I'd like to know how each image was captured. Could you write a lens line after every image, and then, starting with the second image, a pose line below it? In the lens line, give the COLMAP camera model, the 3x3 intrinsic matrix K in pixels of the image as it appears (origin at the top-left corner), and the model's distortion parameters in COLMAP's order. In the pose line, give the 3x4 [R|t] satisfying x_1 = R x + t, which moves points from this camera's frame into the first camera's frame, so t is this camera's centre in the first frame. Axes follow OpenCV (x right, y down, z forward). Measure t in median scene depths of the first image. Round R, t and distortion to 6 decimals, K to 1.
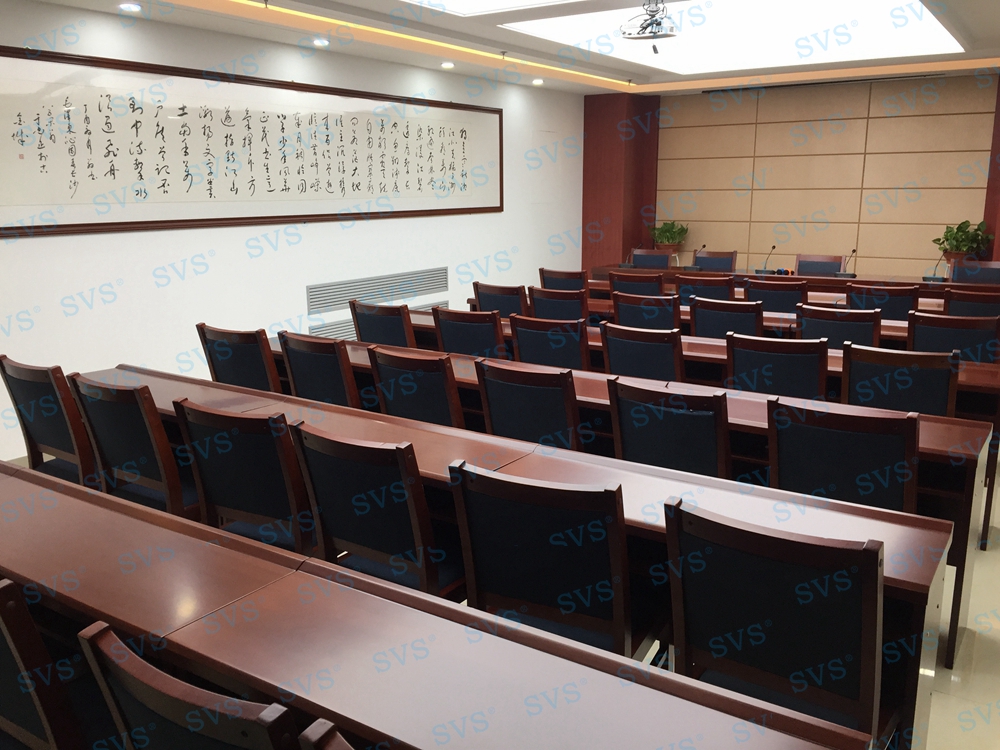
lens RADIAL K [[859.3, 0, 503.0], [0, 859.3, 376.1], [0, 0, 1]] dist [0.037389, -0.018357]
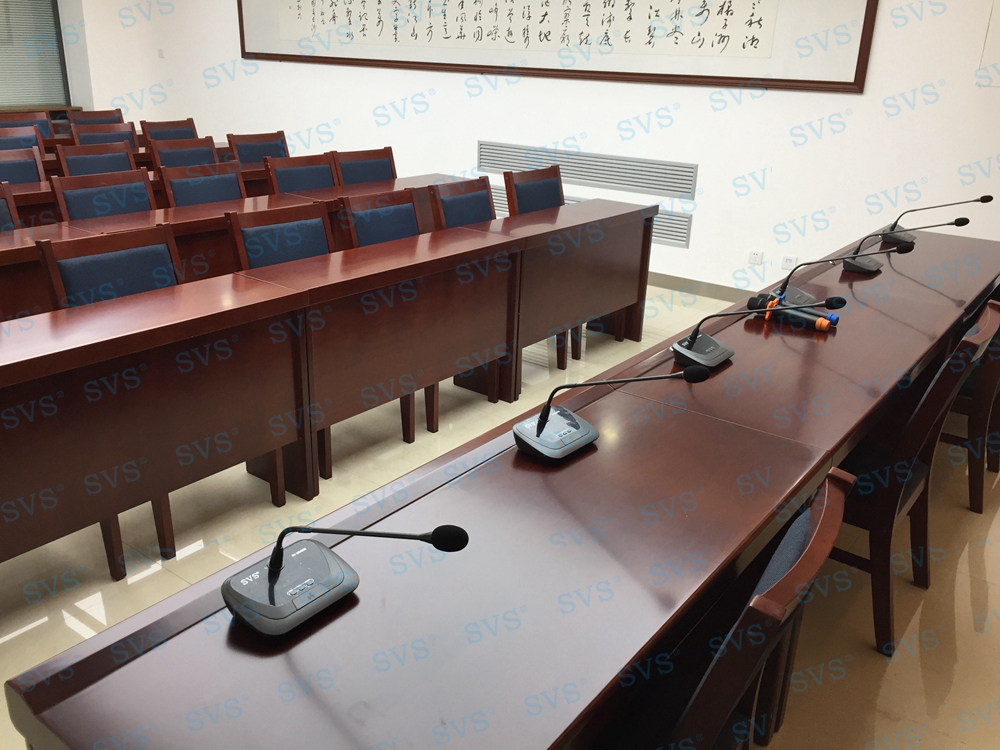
lens RADIAL K [[859.3, 0, 500.7], [0, 859.3, 380.0], [0, 0, 1]] dist [0.037389, -0.018357]
pose [[-0.066123, 0.345163, -0.936211, 0.773699], [-0.261185, 0.899563, 0.350099, -0.206784], [0.963021, 0.267673, 0.030669, 1.047999]]
